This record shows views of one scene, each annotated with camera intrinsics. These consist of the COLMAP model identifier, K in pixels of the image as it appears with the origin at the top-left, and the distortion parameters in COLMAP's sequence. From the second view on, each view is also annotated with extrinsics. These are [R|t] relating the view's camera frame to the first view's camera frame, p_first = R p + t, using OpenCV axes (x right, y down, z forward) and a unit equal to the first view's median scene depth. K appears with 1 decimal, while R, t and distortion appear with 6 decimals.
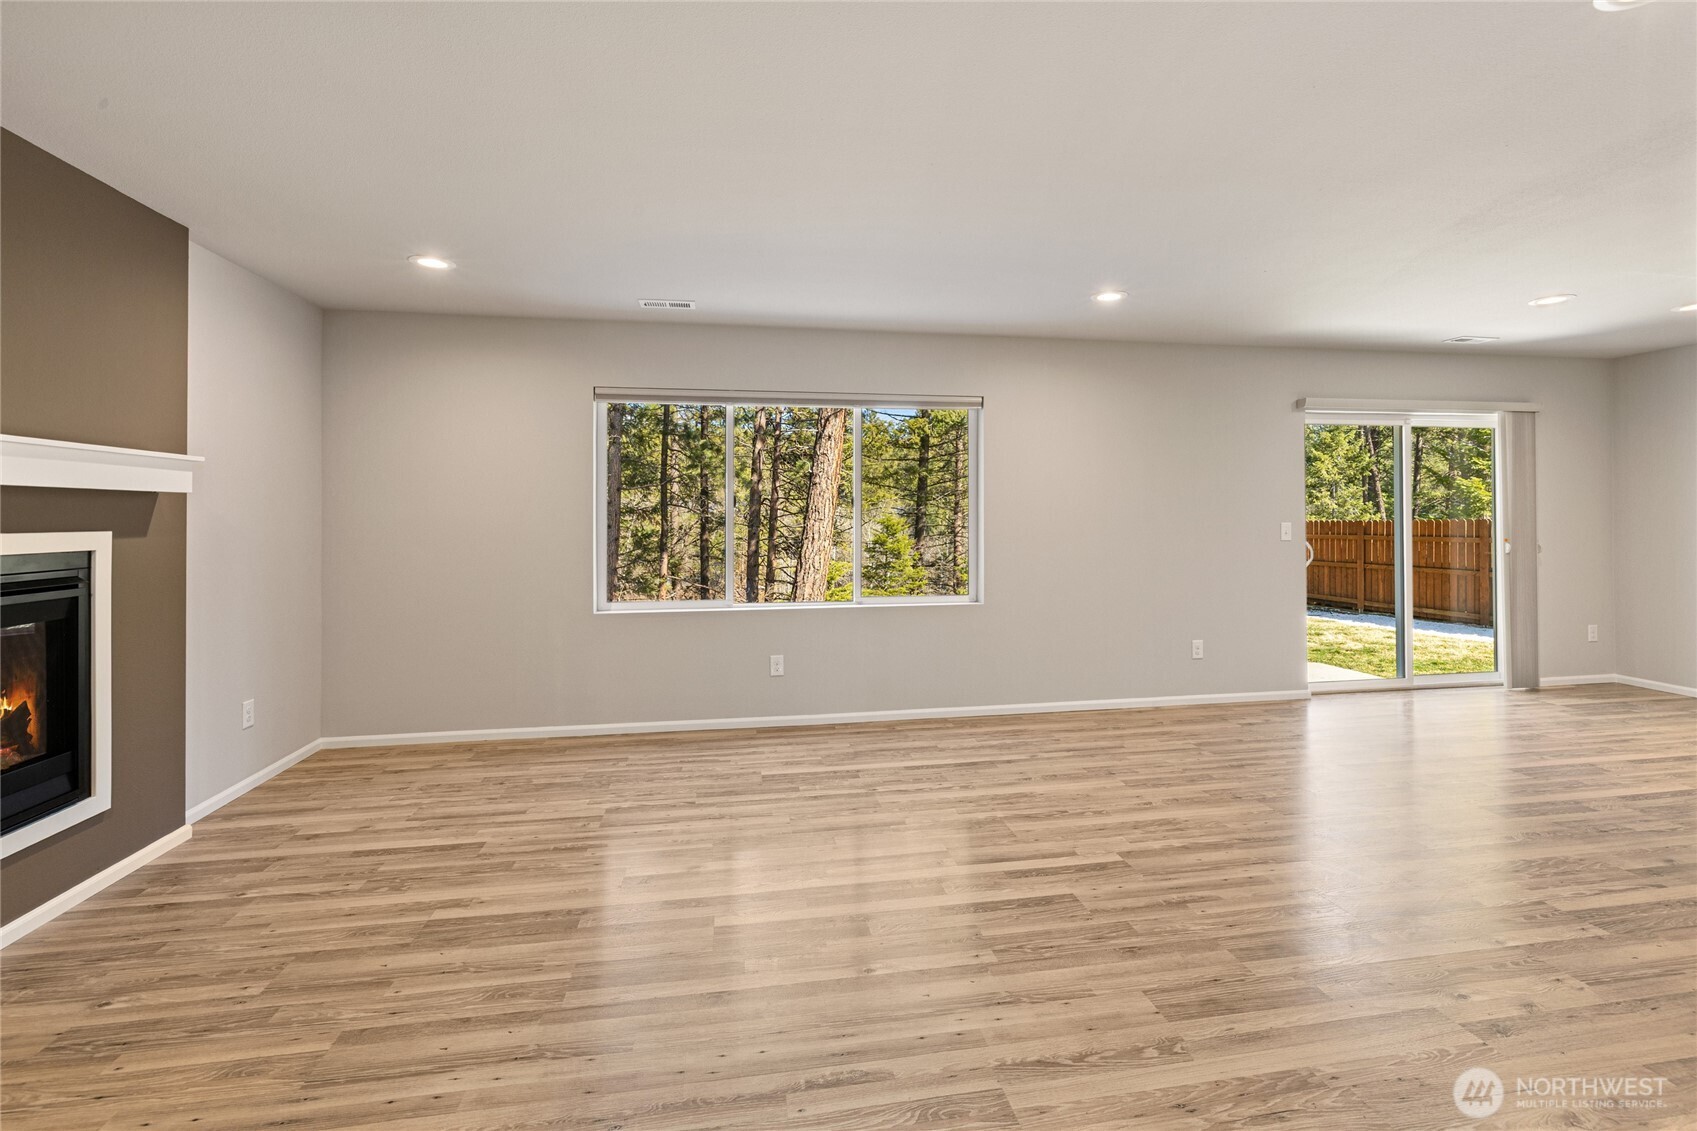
lens RADIAL K [[728.5, 0, 851.2], [0, 728.5, 516.6], [0, 0, 1]] dist [-0.001372, 0.000860]
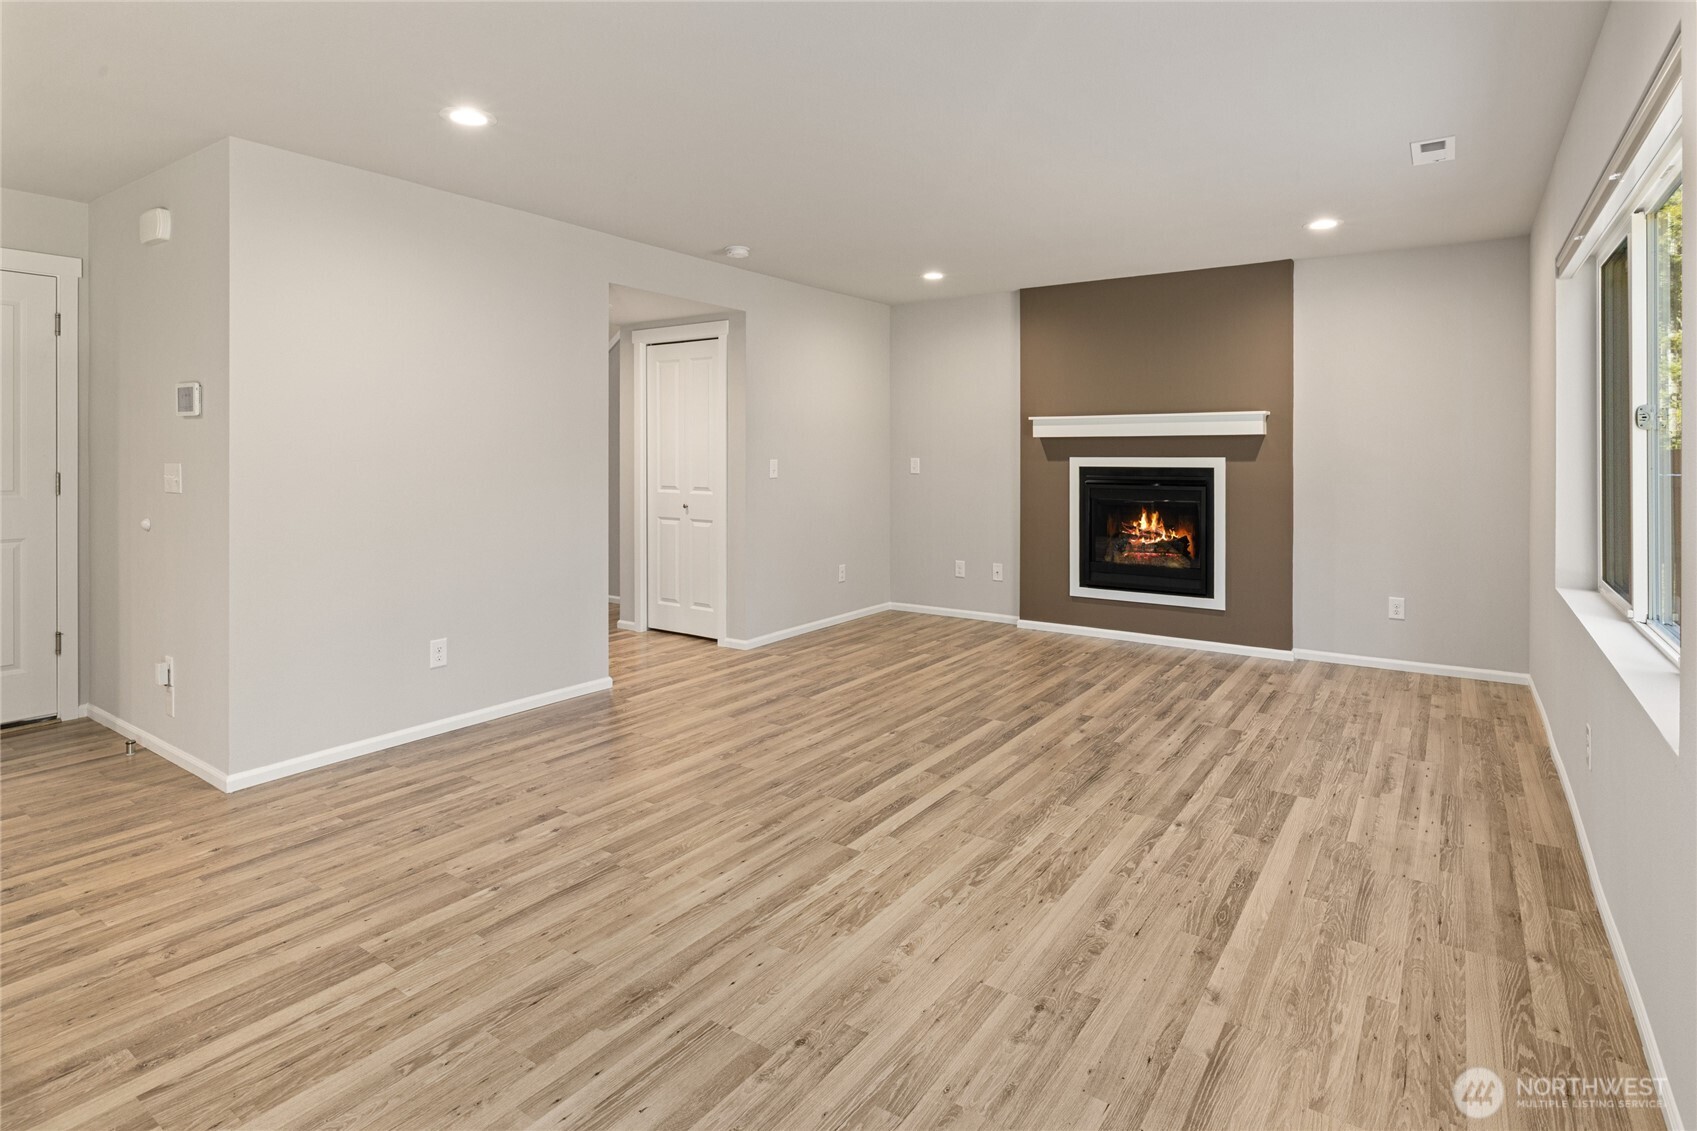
lens RADIAL K [[866.7, 0, 848.8], [0, 866.7, 469.4], [0, 0, 1]] dist [-0.003590, 0.001092]
pose [[-0.699200, 0.019574, -0.714658, 0.870709], [0.006248, 0.999754, 0.021269, -0.001943], [0.714899, 0.010406, -0.699151, 1.358164]]
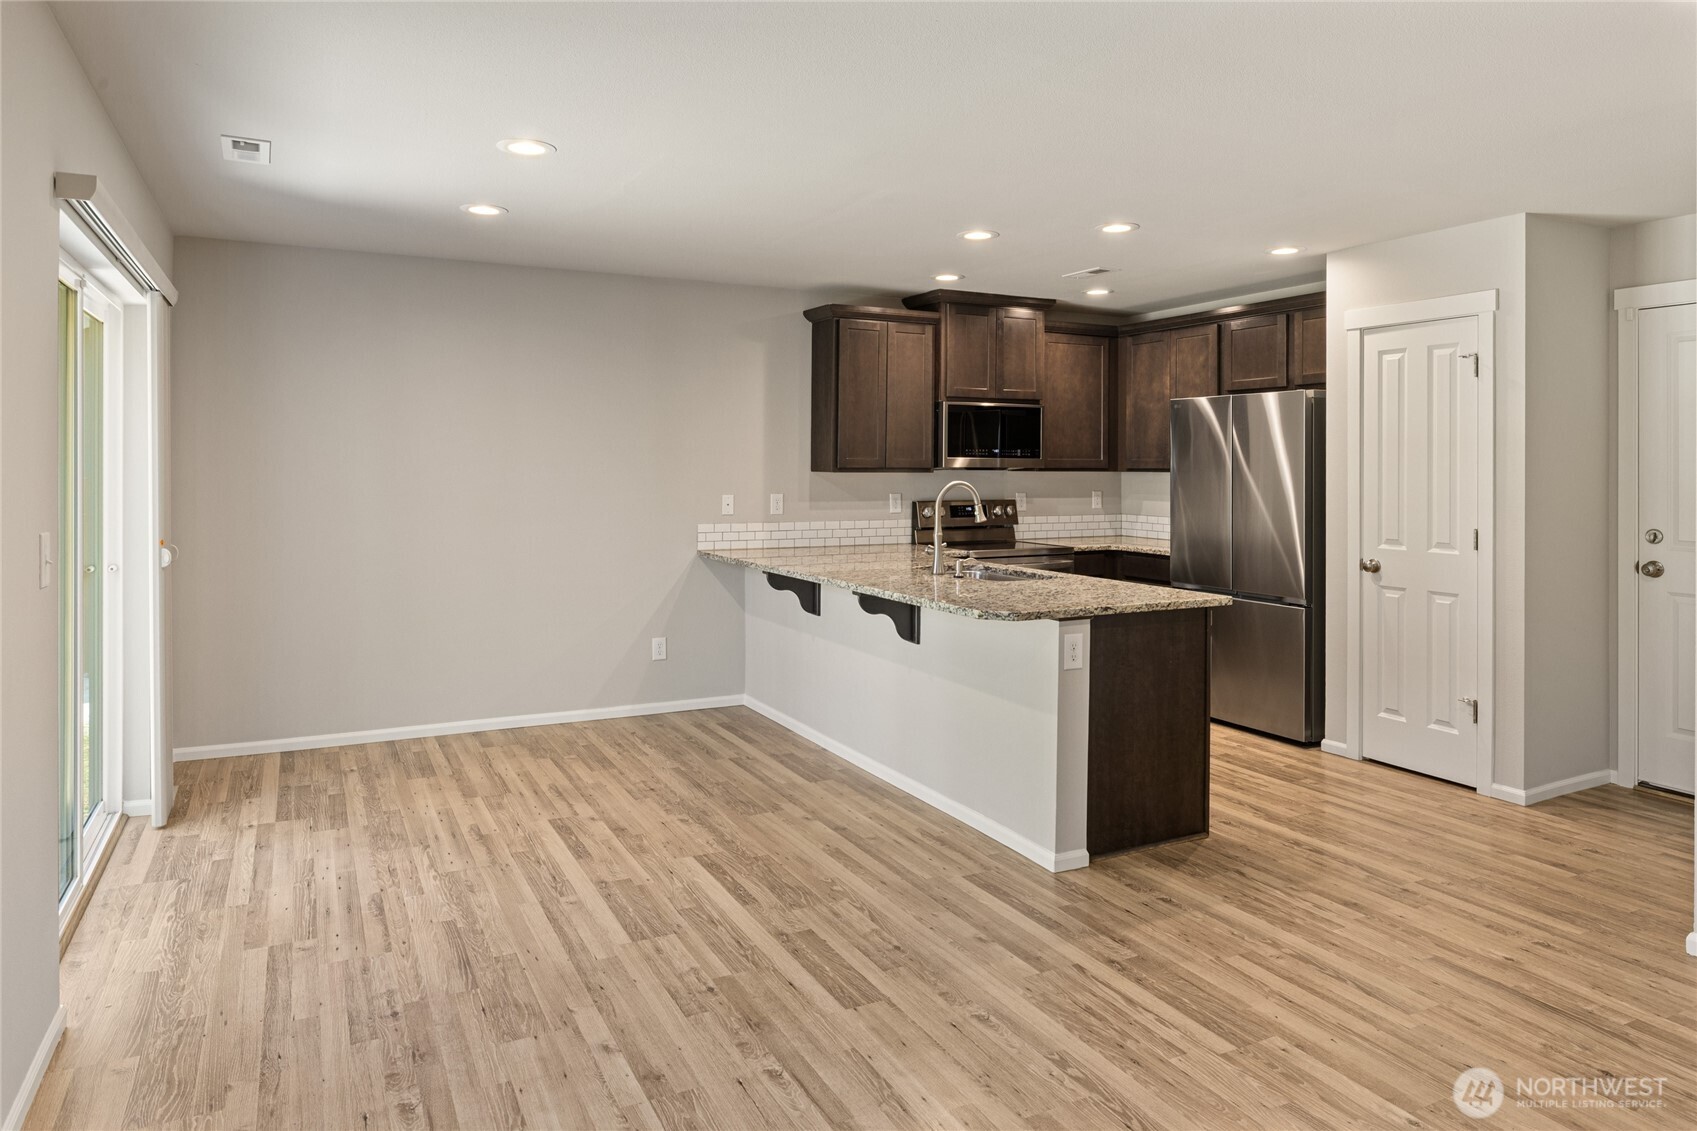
lens RADIAL K [[1070.0, 0, 836.9], [0, 1070.0, 459.4], [0, 0, 1]] dist [-0.001081, 0.003347]
pose [[-0.301014, 0.012539, 0.953537, 0.031967], [-0.006724, 0.999861, -0.015271, -0.029118], [-0.953596, -0.011008, -0.300888, 1.175109]]
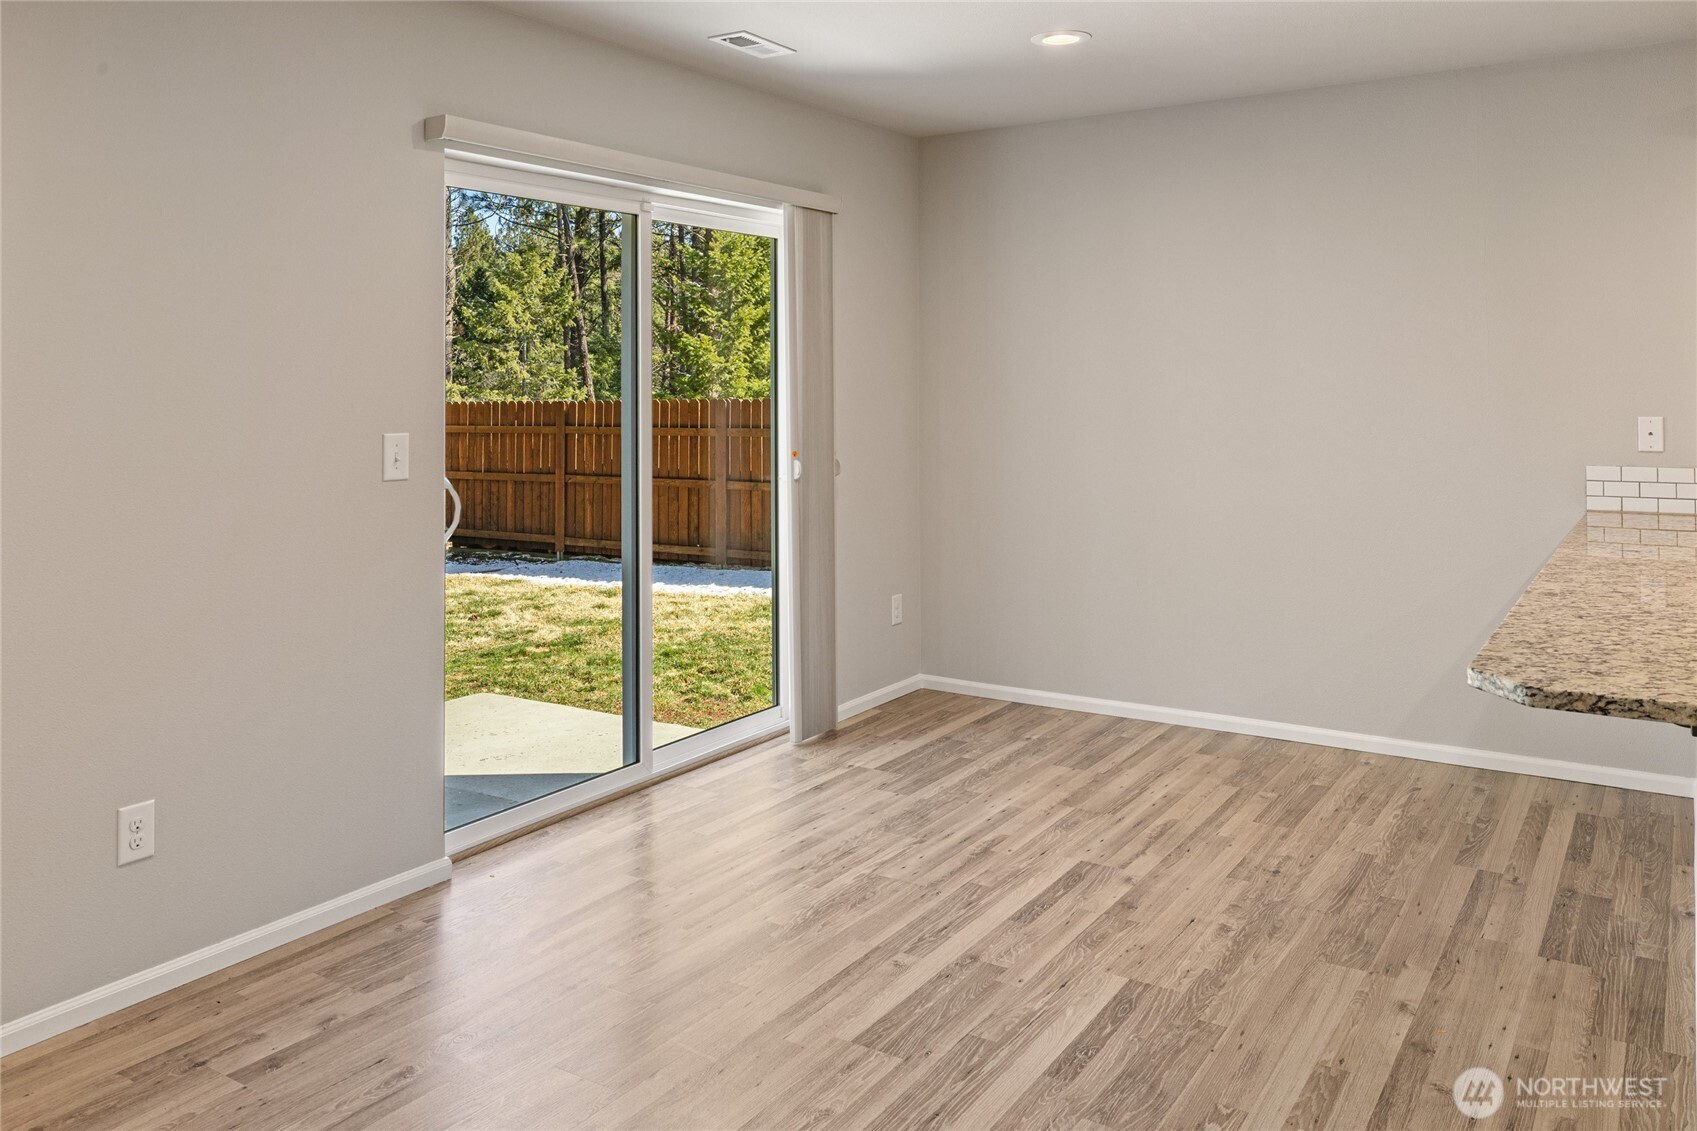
lens RADIAL K [[1292.8, 0, 839.9], [0, 1292.8, 343.8], [0, 0, 1]] dist [-0.003621, 0.004934]
pose [[0.680092, 0.025311, 0.732689, 0.374569], [0.000037, 0.999403, -0.034560, -0.022409], [-0.733126, 0.023531, 0.679685, 0.533723]]
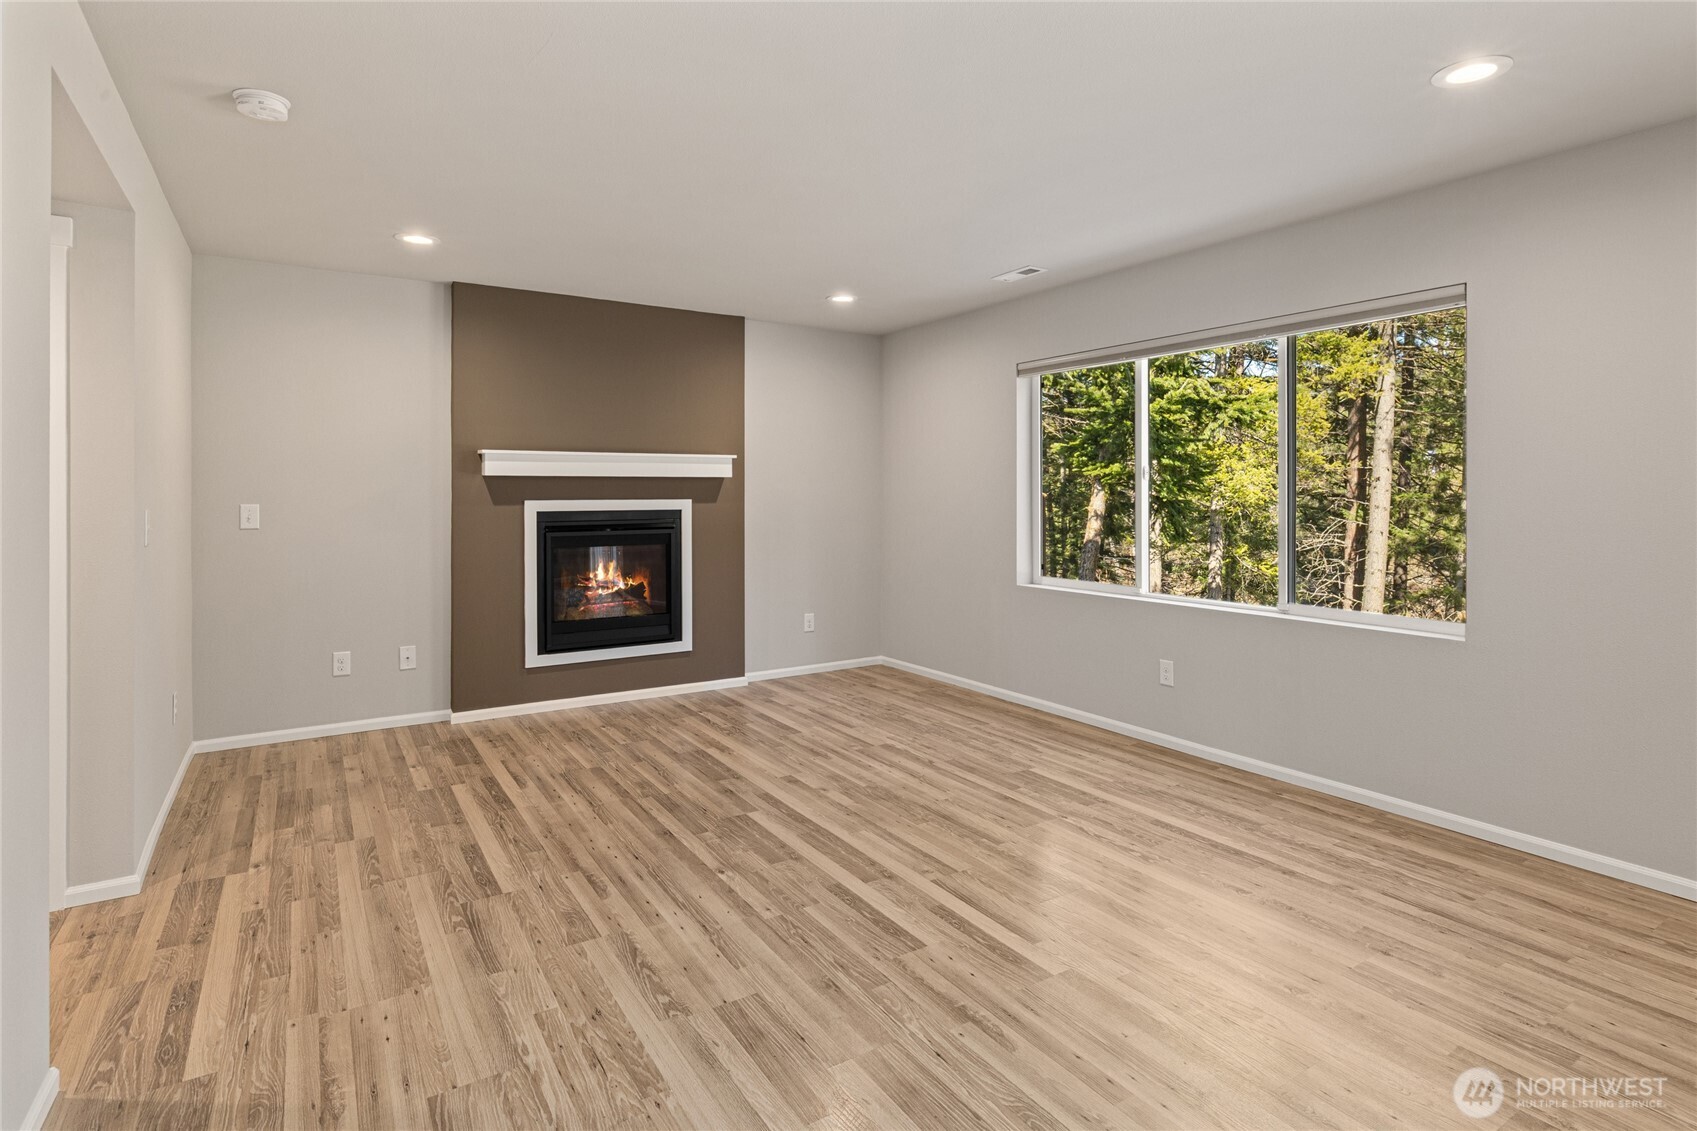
lens RADIAL K [[866.7, 0, 850.4], [0, 866.7, 485.9], [0, 0, 1]] dist [-0.003590, 0.001092]
pose [[0.388696, -0.005116, -0.921352, 0.850321], [0.003213, 0.999986, -0.004197, -0.002752], [0.921360, -0.001328, 0.388707, 0.384435]]
